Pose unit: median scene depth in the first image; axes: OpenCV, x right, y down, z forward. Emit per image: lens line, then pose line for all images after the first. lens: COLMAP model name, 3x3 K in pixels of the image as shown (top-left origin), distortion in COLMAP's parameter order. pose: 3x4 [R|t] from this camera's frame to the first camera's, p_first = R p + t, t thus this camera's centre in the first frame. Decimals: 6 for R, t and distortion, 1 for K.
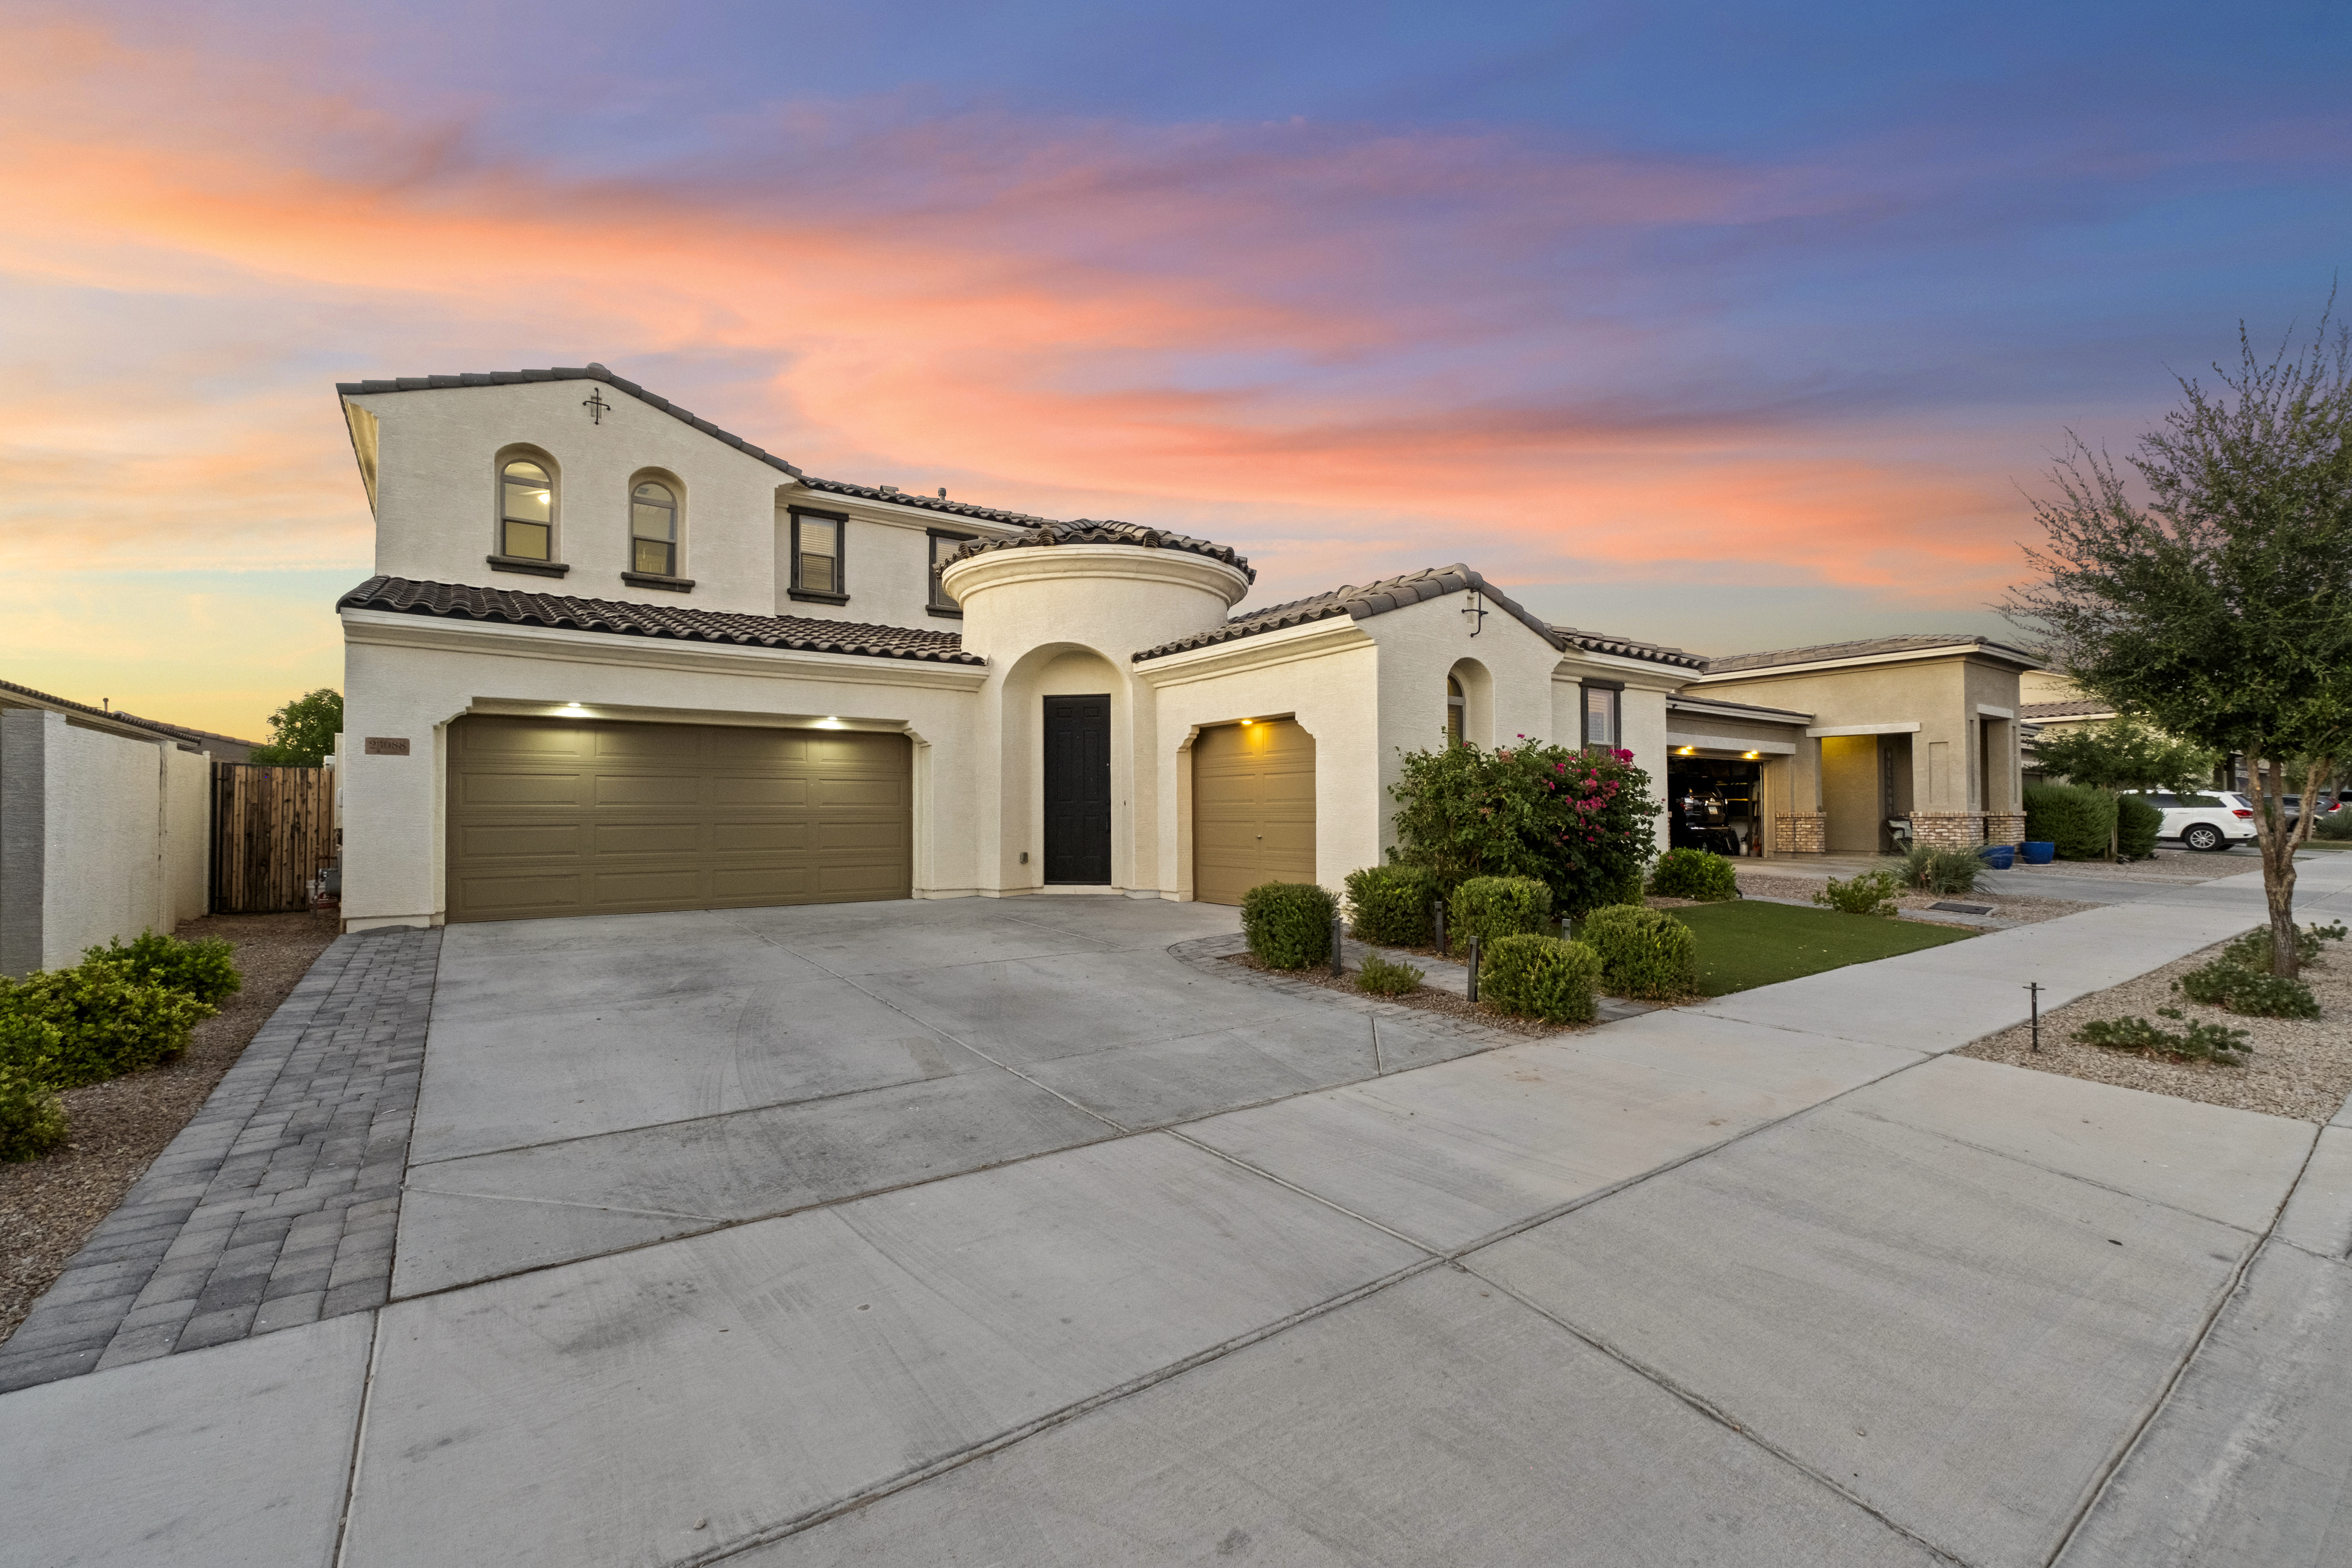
lens RADIAL K [[985.2, 0, 1183.1], [0, 985.2, 792.0], [0, 0, 1]] dist [0.000255, 0.000066]
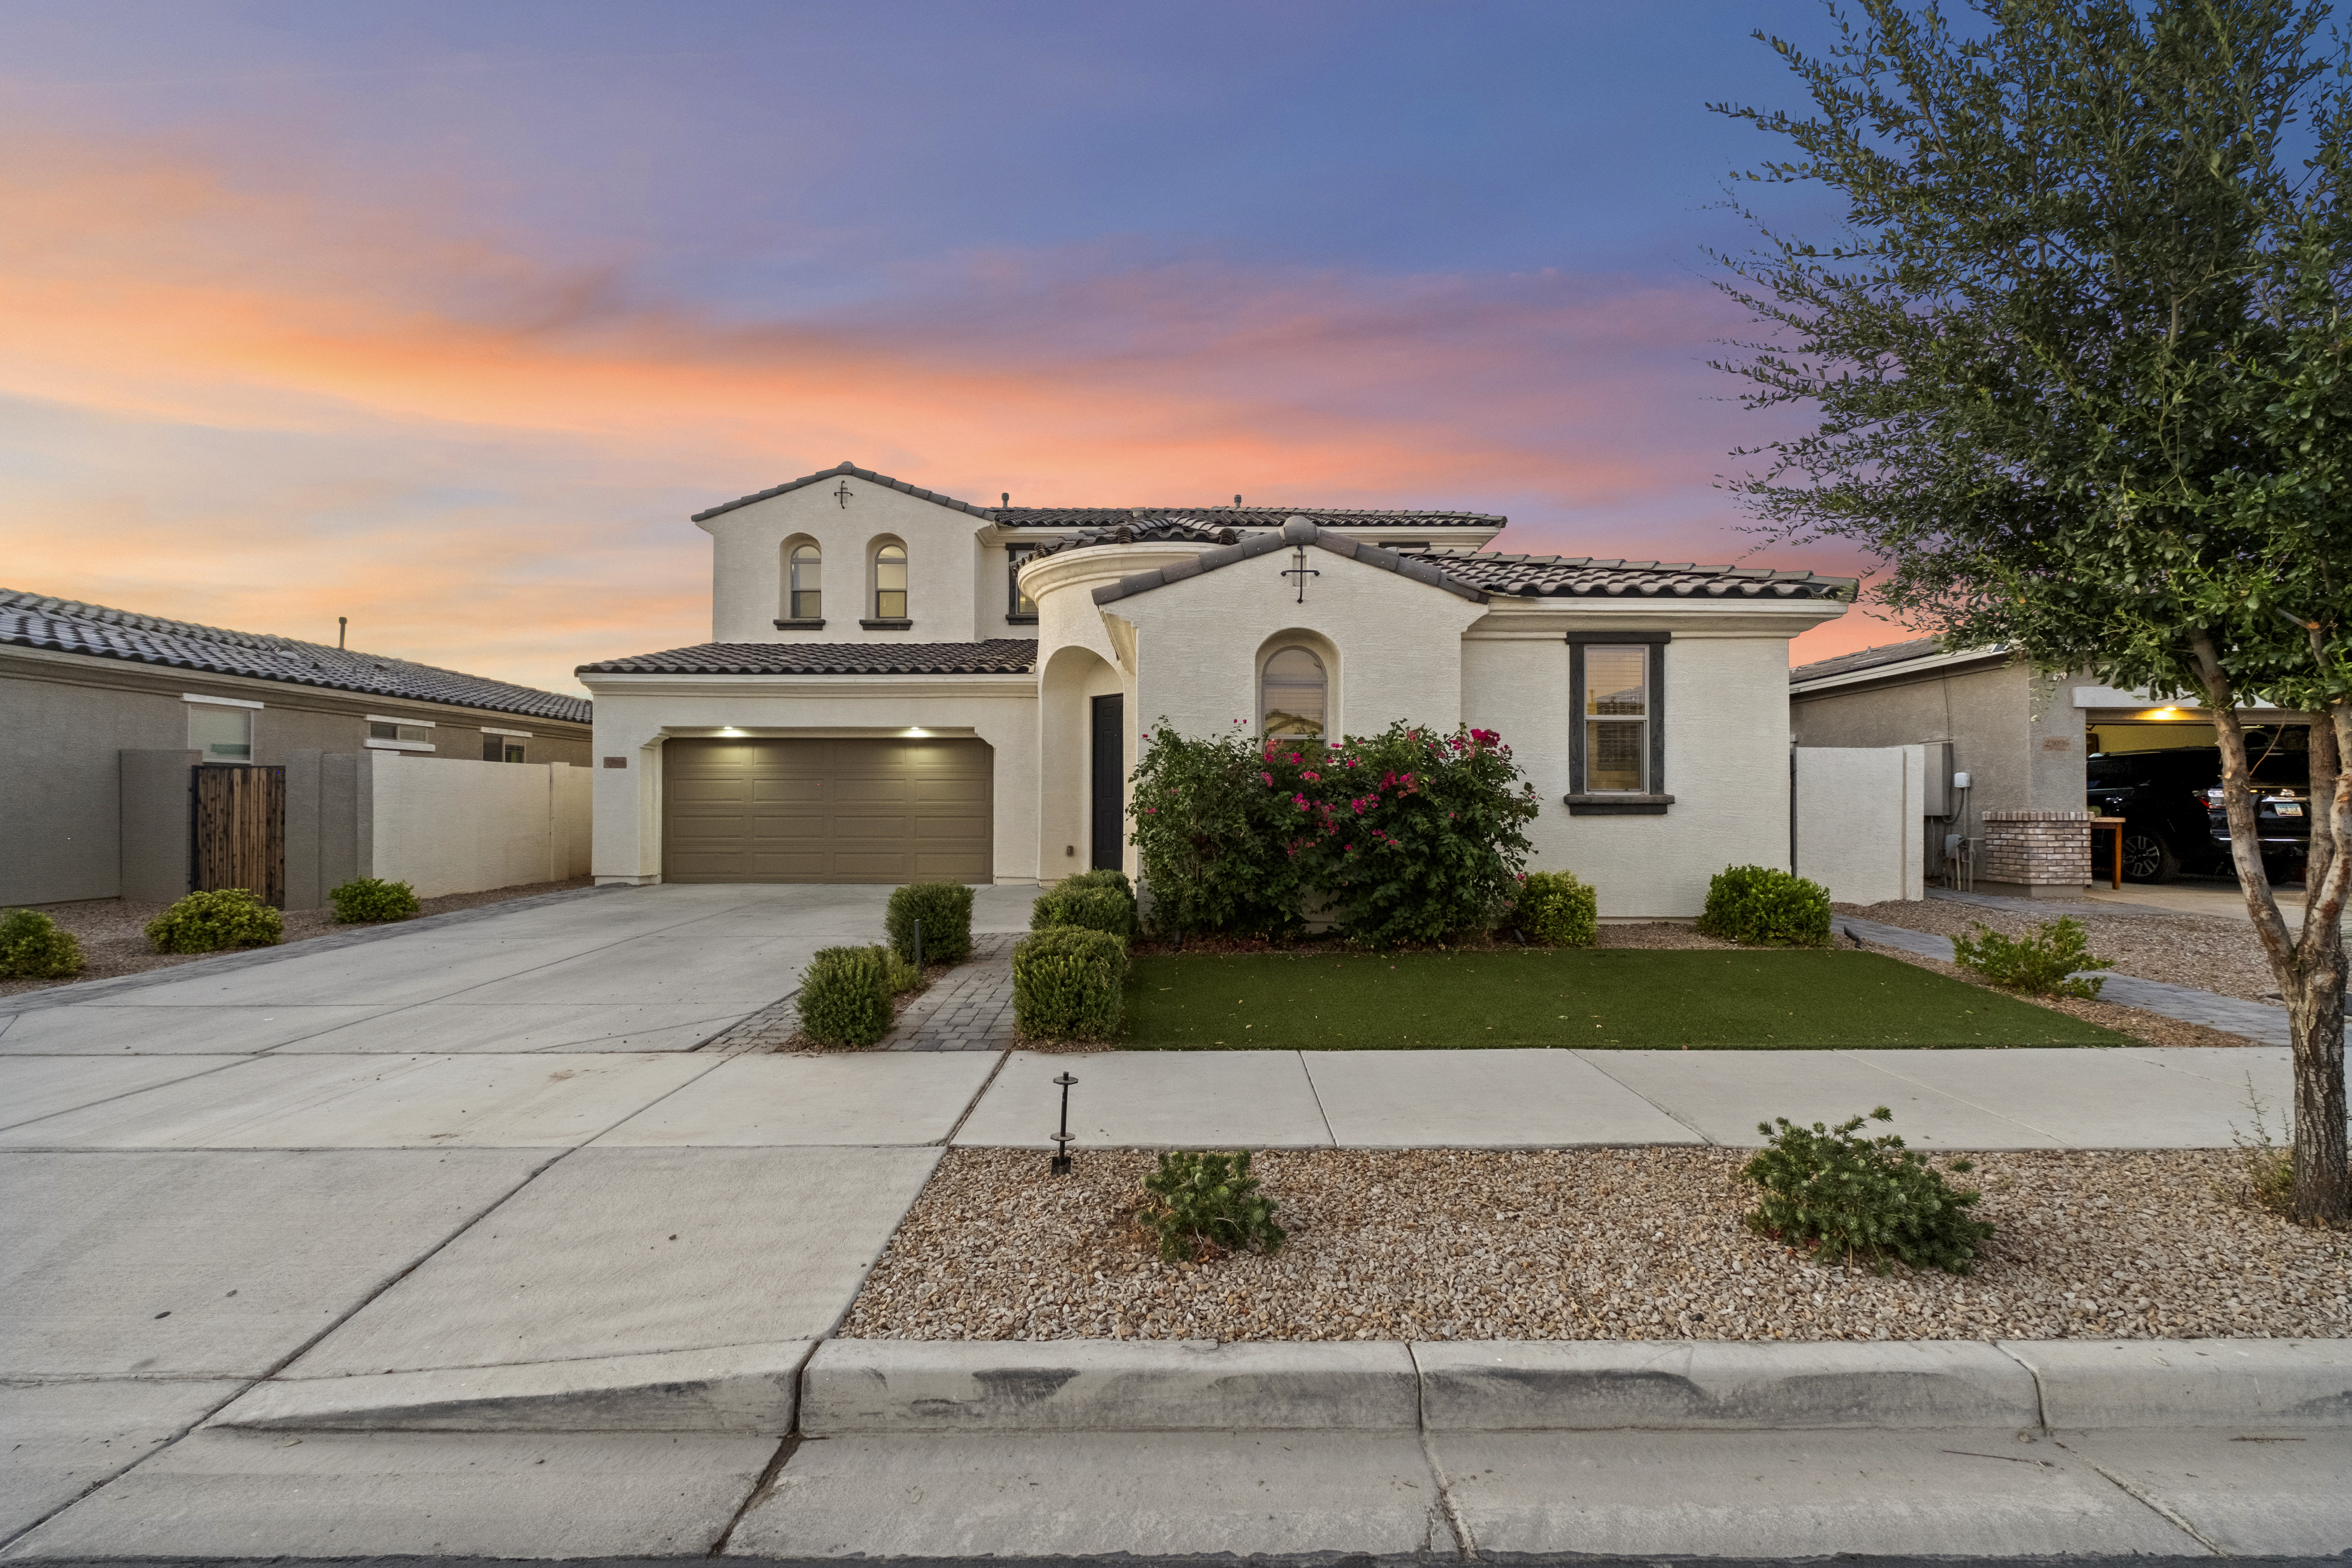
lens RADIAL K [[985.2, 0, 1186.2], [0, 985.2, 792.9], [0, 0, 1]] dist [0.000255, 0.000066]
pose [[0.814690, -0.003449, -0.579887, 0.594747], [0.008733, 0.999942, 0.006322, -0.001585], [0.579831, -0.010215, 0.814673, 0.221056]]
